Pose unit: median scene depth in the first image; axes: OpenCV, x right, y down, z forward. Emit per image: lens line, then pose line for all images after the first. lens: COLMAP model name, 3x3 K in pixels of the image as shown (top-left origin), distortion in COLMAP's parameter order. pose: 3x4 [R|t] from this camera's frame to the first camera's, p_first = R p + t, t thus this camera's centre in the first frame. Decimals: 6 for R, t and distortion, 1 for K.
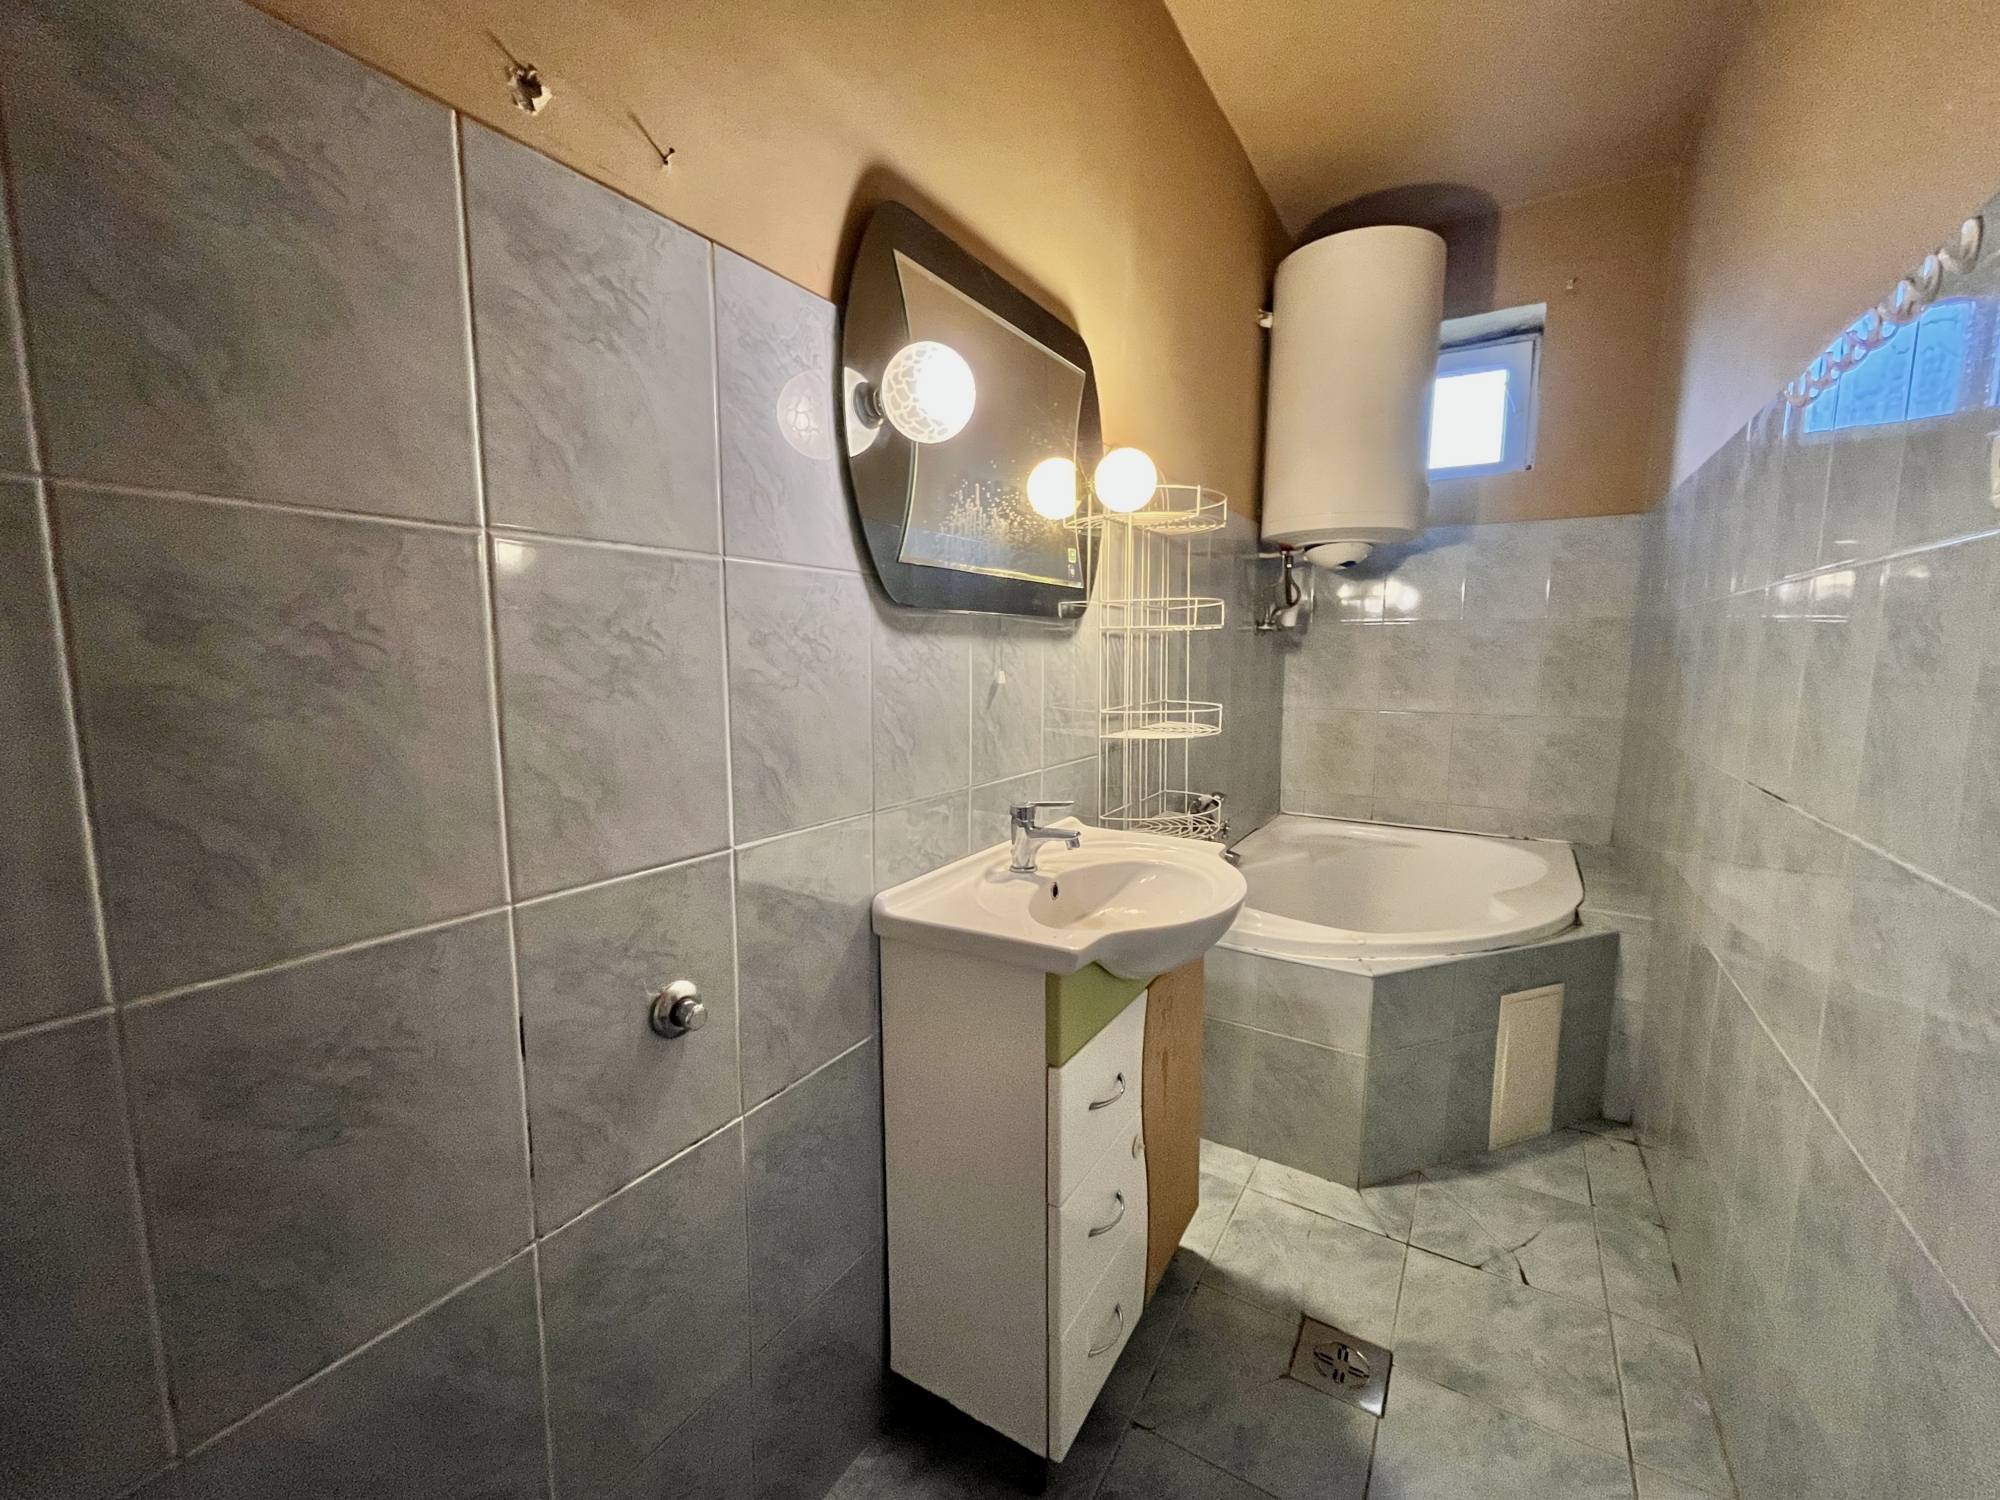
lens RADIAL K [[808.4, 0, 999.3], [0, 808.4, 744.8], [0, 0, 1]] dist [-0.003662, 0.000735]
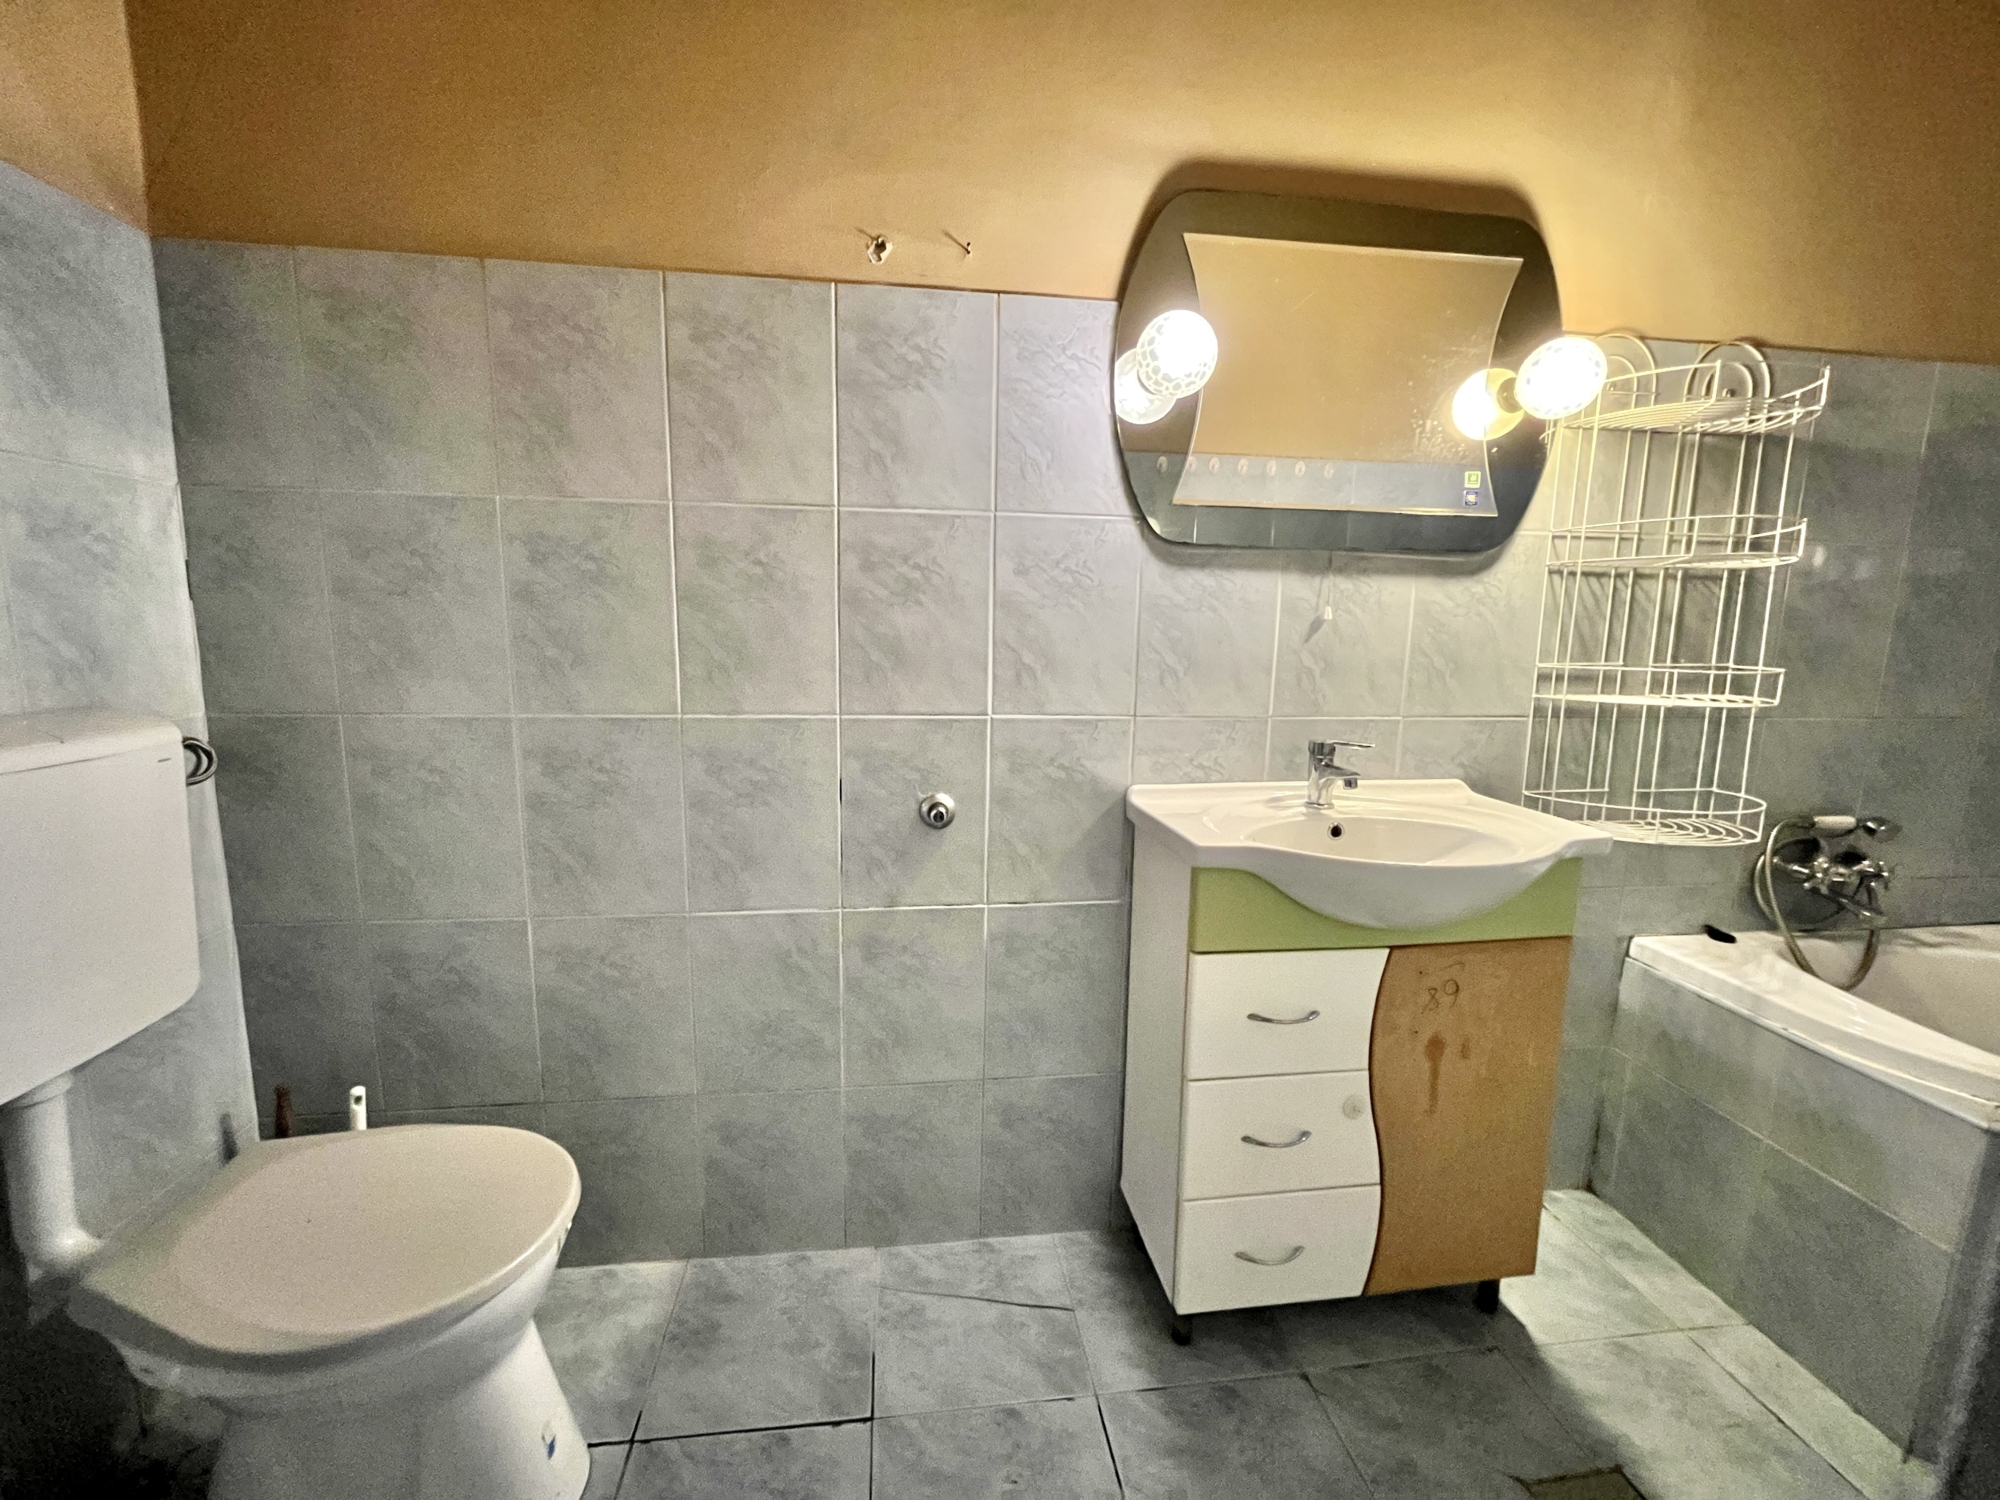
lens RADIAL K [[808.4, 0, 1000.2], [0, 808.4, 745.2], [0, 0, 1]] dist [-0.003662, 0.000735]
pose [[0.634129, 0.121592, -0.763607, 0.647048], [-0.105747, 0.991917, 0.070130, 0.062603], [0.765962, 0.036278, 0.641861, 0.072492]]
